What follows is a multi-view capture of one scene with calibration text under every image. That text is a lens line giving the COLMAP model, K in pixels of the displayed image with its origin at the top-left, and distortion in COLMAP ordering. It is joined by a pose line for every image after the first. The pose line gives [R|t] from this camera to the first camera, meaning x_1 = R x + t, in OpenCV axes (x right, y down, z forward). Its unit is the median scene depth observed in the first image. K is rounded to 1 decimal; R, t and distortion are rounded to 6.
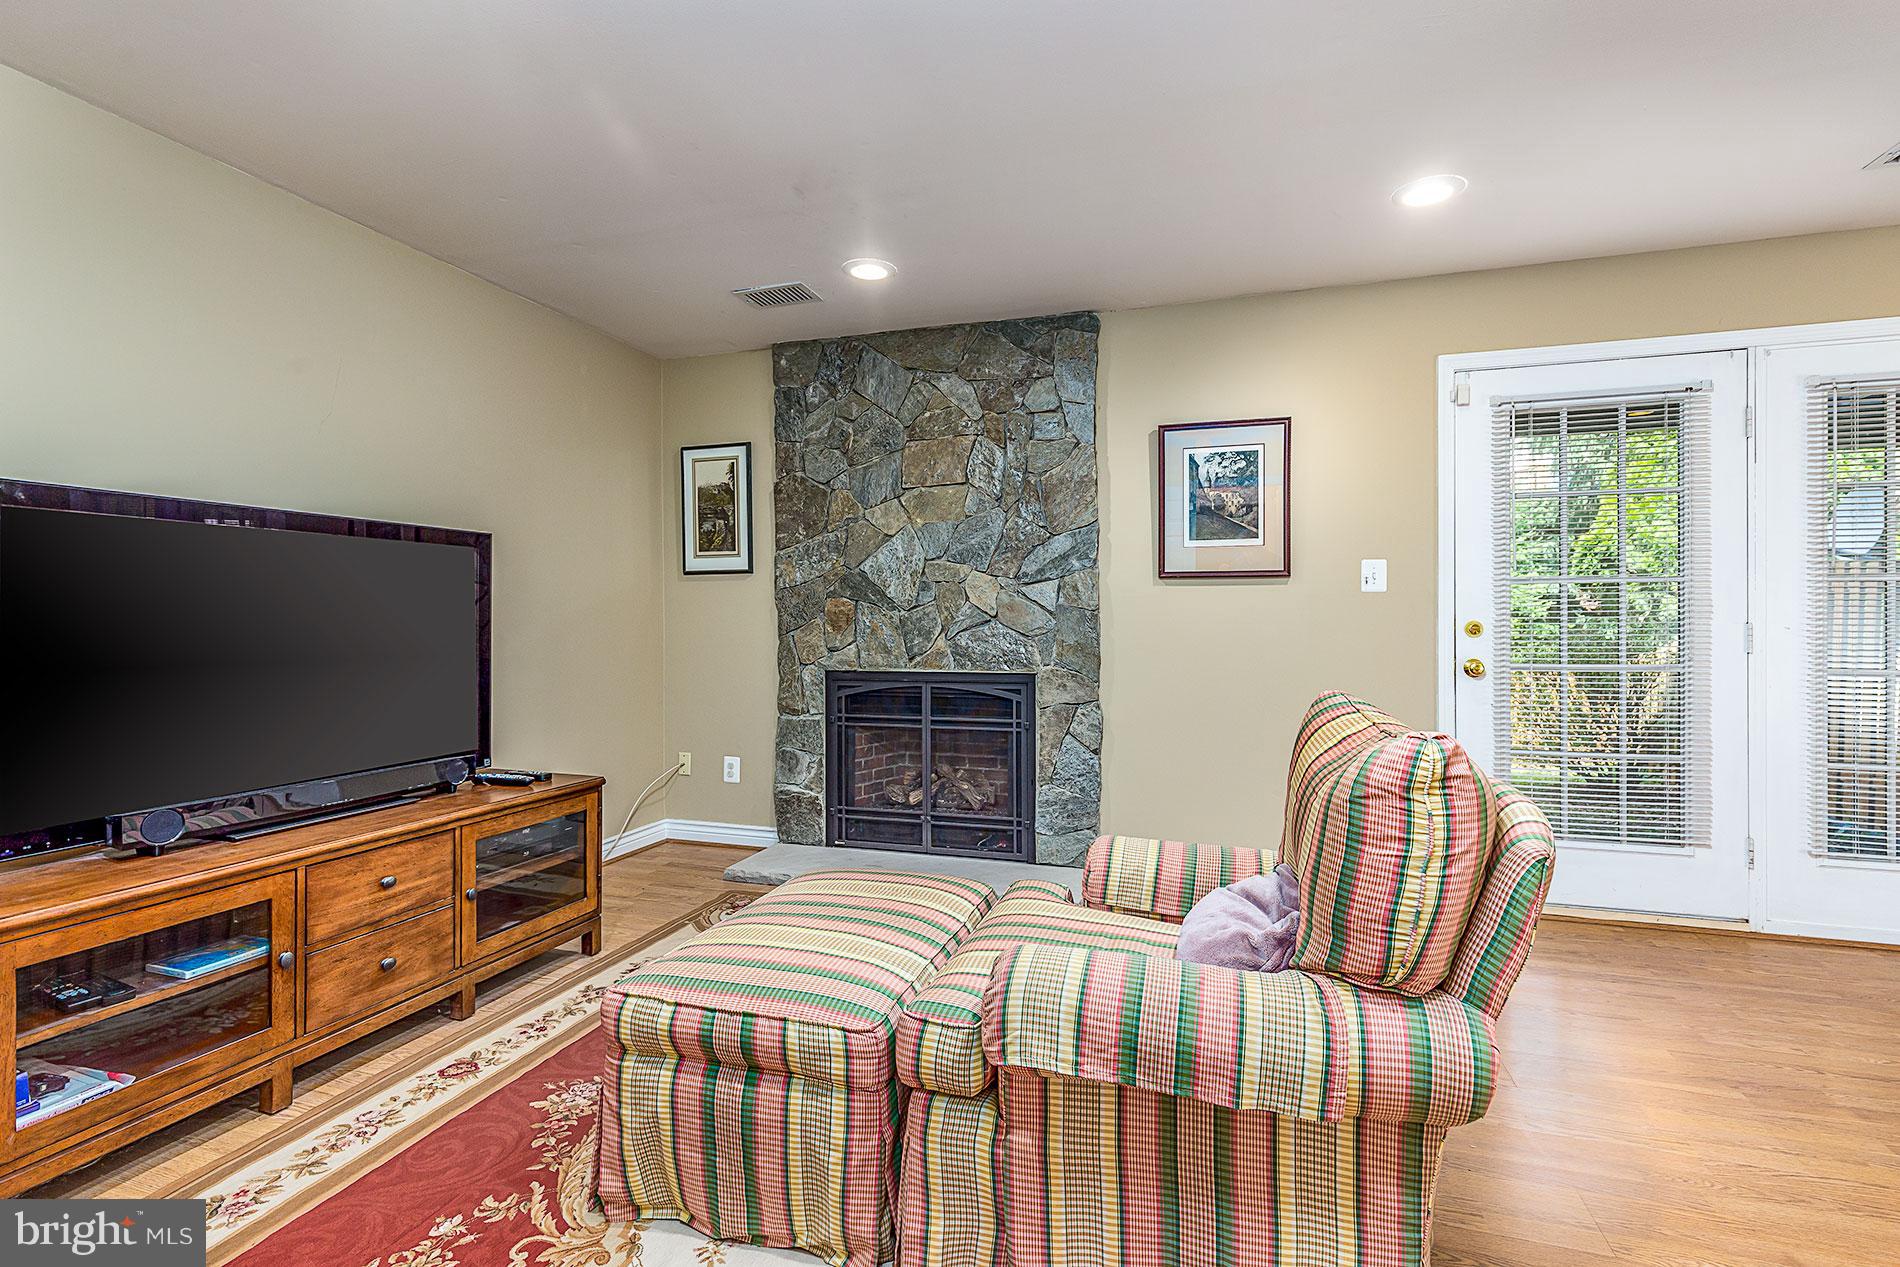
lens RADIAL K [[878.7, 0, 952.8], [0, 878.7, 623.0], [0, 0, 1]] dist [-0.000006, 0.000028]
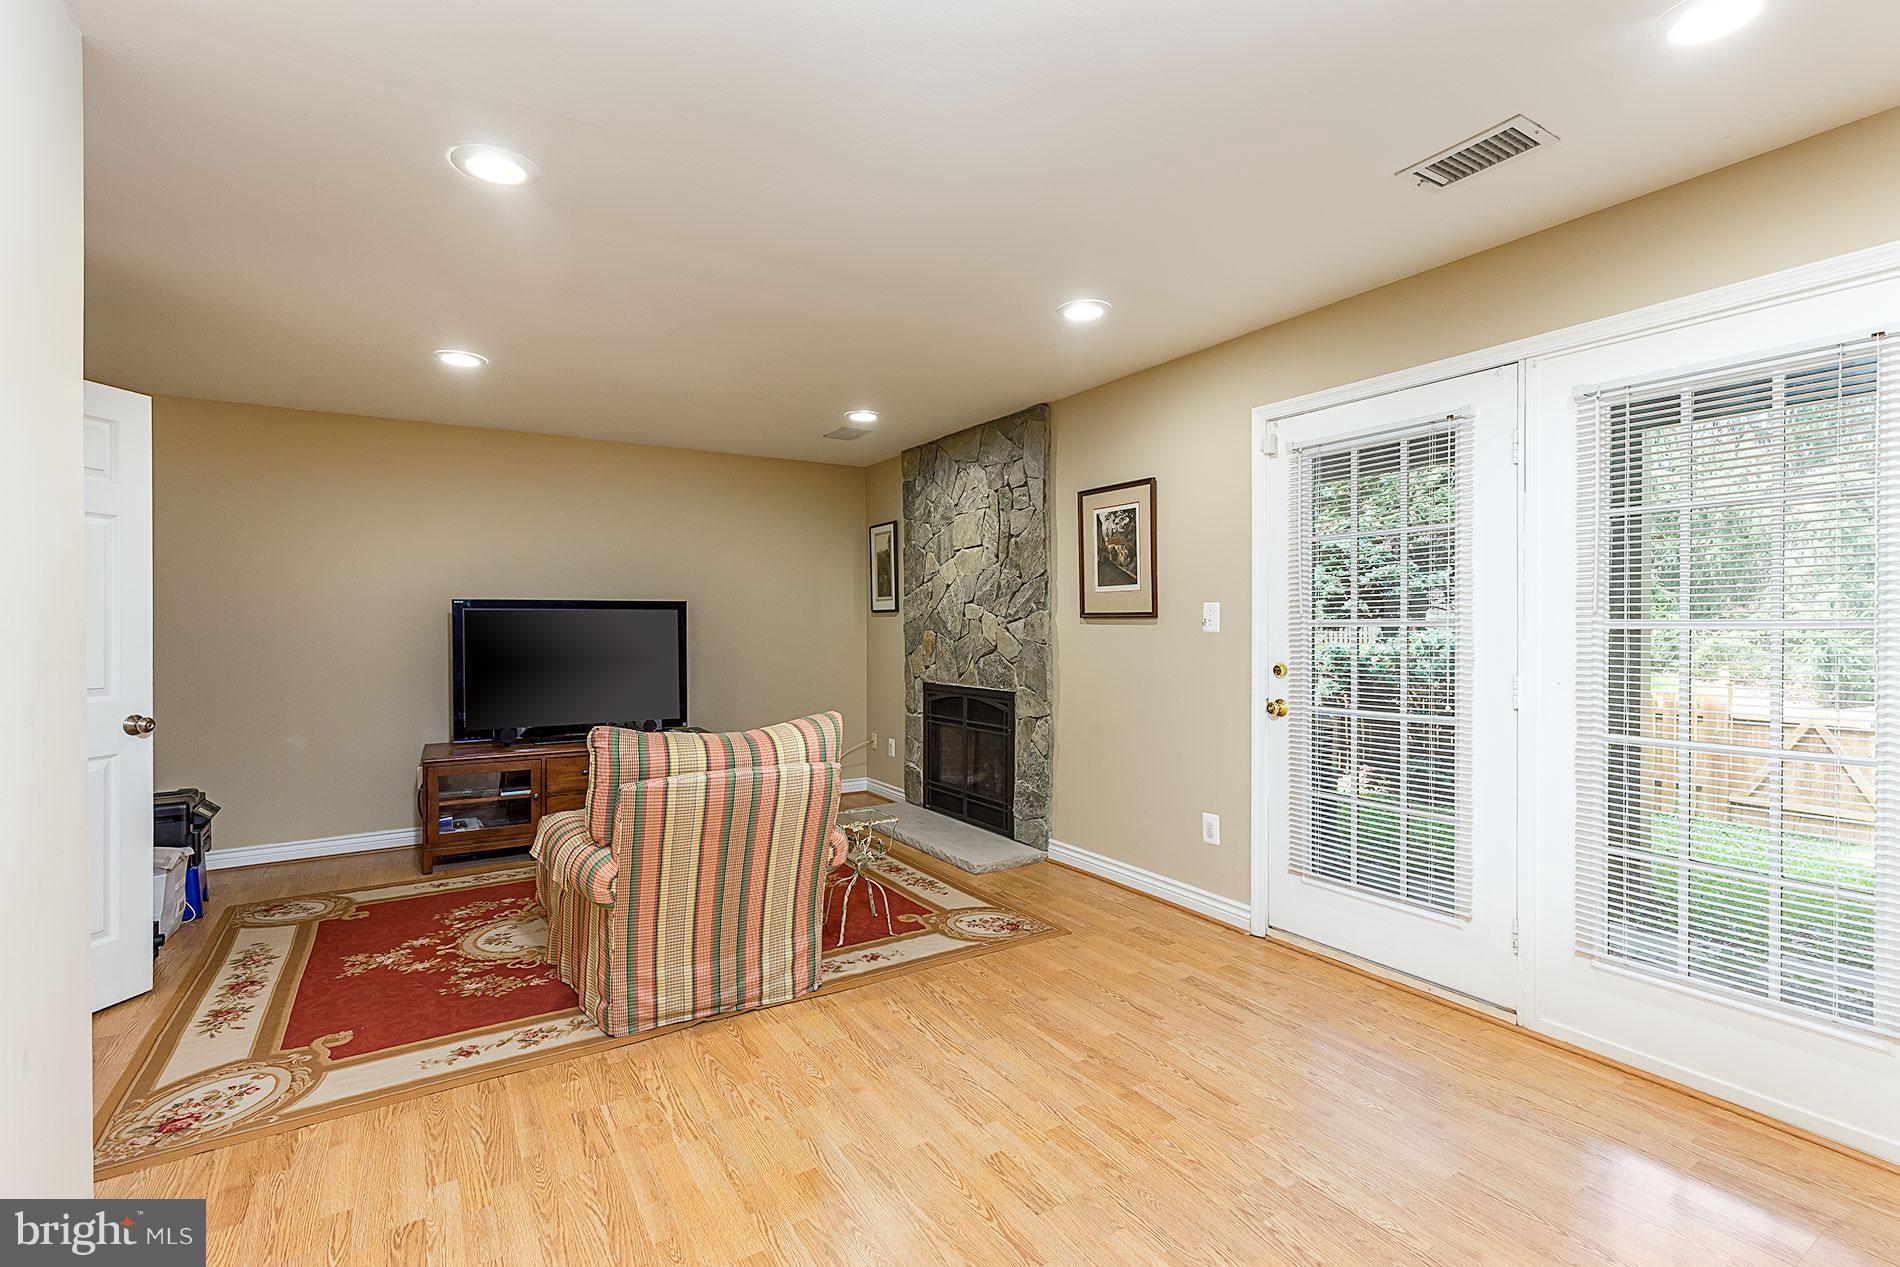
lens RADIAL K [[871.9, 0, 950.0], [0, 871.9, 633.5], [0, 0, 1]] dist [0.003957, 0.000260]
pose [[0.760914, 0.007057, -0.648814, 0.850750], [0.000028, 0.999940, 0.010909, -0.041720], [0.648853, -0.008319, 0.760869, -0.027549]]
